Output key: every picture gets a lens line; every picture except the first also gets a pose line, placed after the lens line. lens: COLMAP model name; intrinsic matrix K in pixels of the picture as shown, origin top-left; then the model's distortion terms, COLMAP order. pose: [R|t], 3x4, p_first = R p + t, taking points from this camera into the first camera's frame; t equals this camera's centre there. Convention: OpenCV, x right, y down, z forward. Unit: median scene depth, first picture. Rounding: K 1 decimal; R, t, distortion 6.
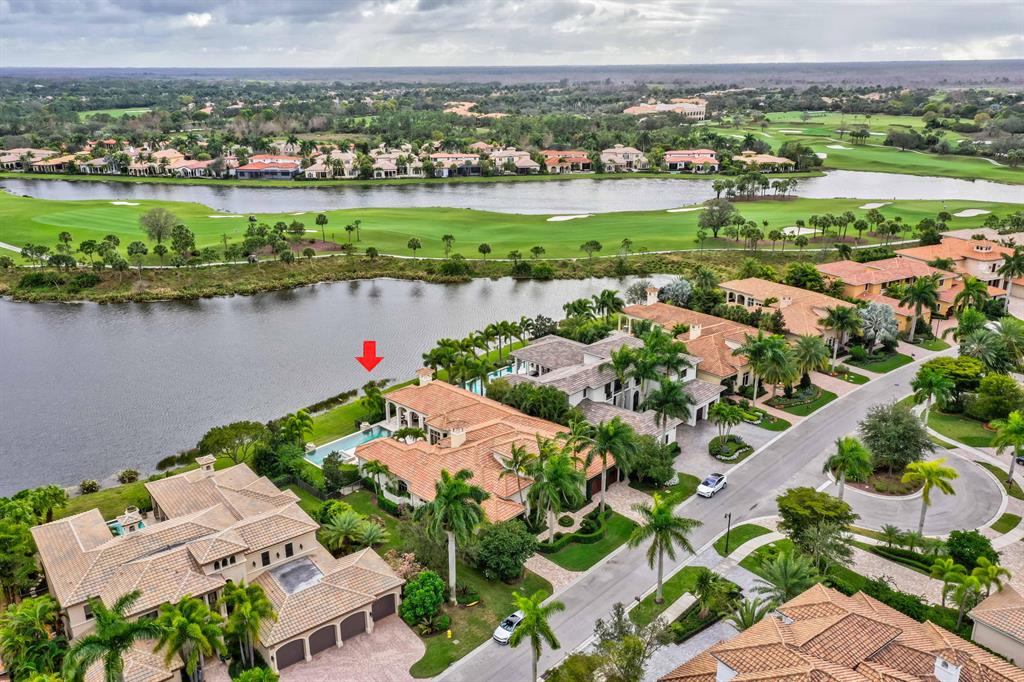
lens RADIAL K [[811.1, 0, 512.0], [0, 811.1, 341.0], [0, 0, 1]] dist [0.020150, 0.001283]
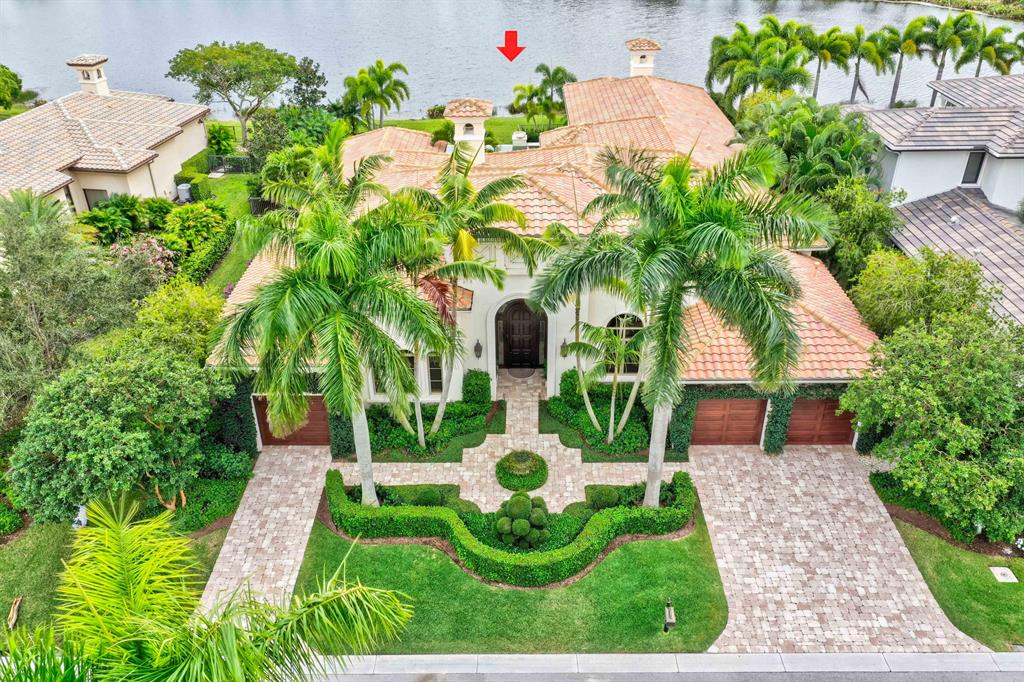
lens RADIAL K [[811.1, 0, 512.0], [0, 811.1, 341.0], [0, 0, 1]] dist [0.020150, 0.001283]
pose [[0.678143, 0.373615, -0.632877, 0.059338], [-0.230193, 0.925789, 0.299877, 0.022278], [0.697949, -0.057675, 0.713821, 0.196865]]
